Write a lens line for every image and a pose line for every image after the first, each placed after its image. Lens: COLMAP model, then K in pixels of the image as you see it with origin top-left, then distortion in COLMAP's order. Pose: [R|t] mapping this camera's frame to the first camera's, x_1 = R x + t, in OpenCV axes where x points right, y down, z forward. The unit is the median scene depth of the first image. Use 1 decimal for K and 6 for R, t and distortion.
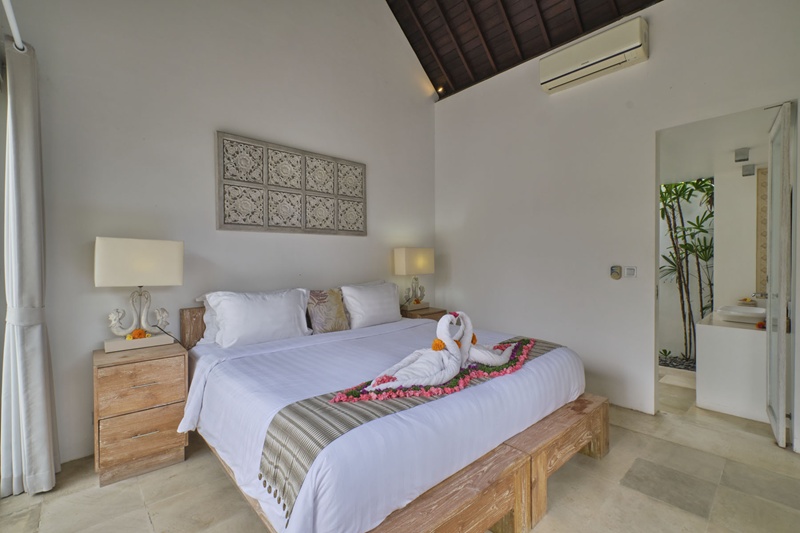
lens RADIAL K [[351.4, 0, 394.5], [0, 351.4, 266.6], [0, 0, 1]] dist [0.004910, -0.000260]
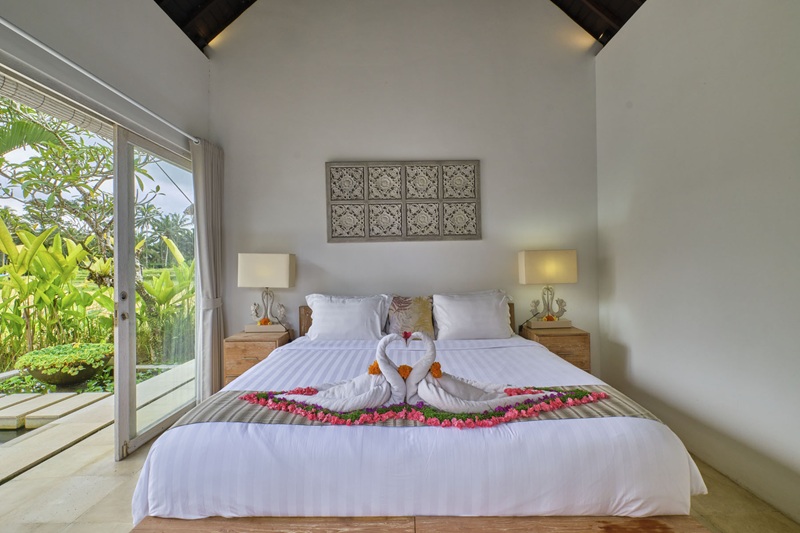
lens RADIAL K [[351.4, 0, 395.7], [0, 351.4, 265.3], [0, 0, 1]] dist [0.004910, -0.000260]
pose [[0.741865, -0.009376, -0.670483, 0.432551], [-0.002178, 0.999863, -0.016392, -0.007332], [0.670545, 0.013621, 0.741744, 0.232085]]
